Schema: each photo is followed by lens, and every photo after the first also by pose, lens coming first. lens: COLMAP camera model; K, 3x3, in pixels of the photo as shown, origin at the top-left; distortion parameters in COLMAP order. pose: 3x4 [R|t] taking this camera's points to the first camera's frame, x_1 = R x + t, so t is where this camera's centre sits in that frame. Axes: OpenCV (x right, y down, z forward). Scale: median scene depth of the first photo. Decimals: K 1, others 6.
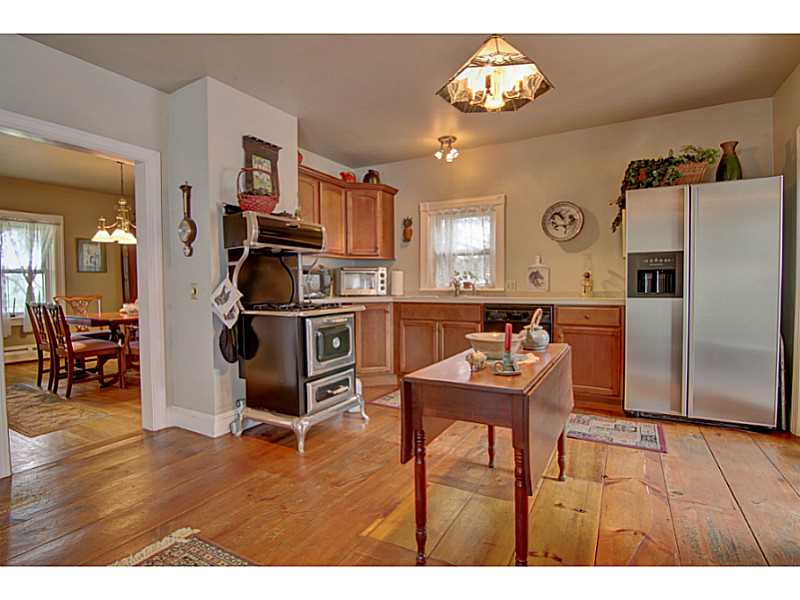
lens RADIAL K [[400.7, 0, 402.1], [0, 400.7, 301.6], [0, 0, 1]] dist [-0.021830, -0.003749]
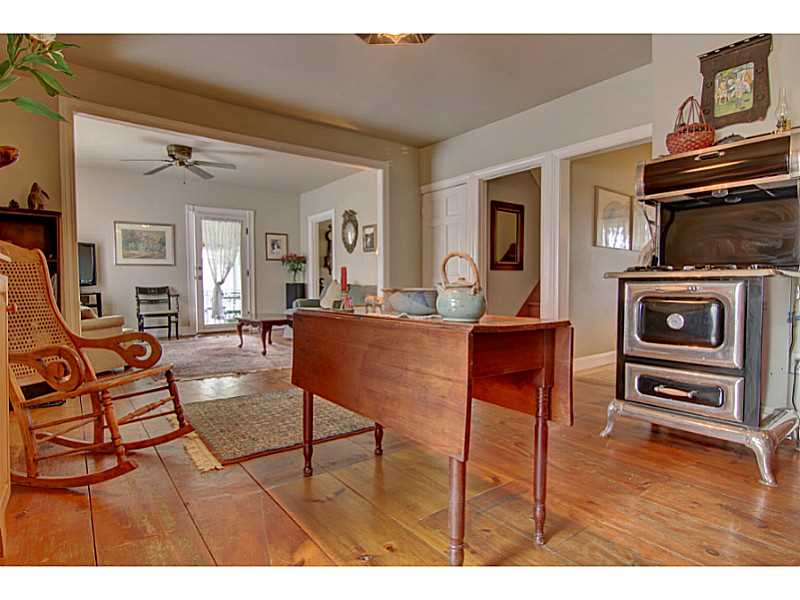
lens RADIAL K [[431.7, 0, 401.8], [0, 431.7, 298.5], [0, 0, 1]] dist [-0.008366, -0.001691]
pose [[-0.390596, 0.038810, -0.919744, 0.601150], [-0.029820, 0.998053, 0.054778, 0.033312], [0.920079, 0.048823, -0.388678, 0.743254]]
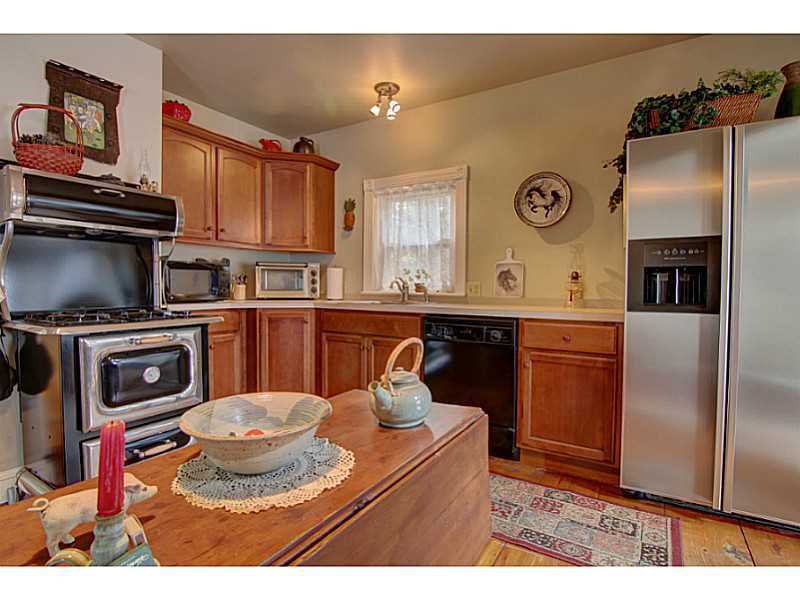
lens RADIAL K [[400.7, 0, 403.8], [0, 400.7, 301.2], [0, 0, 1]] dist [-0.021830, -0.003749]
pose [[0.999025, 0.017217, -0.040655, 0.225268], [-0.017386, 0.999842, -0.003815, -0.016052], [0.040582, 0.004518, 0.999166, 0.337442]]
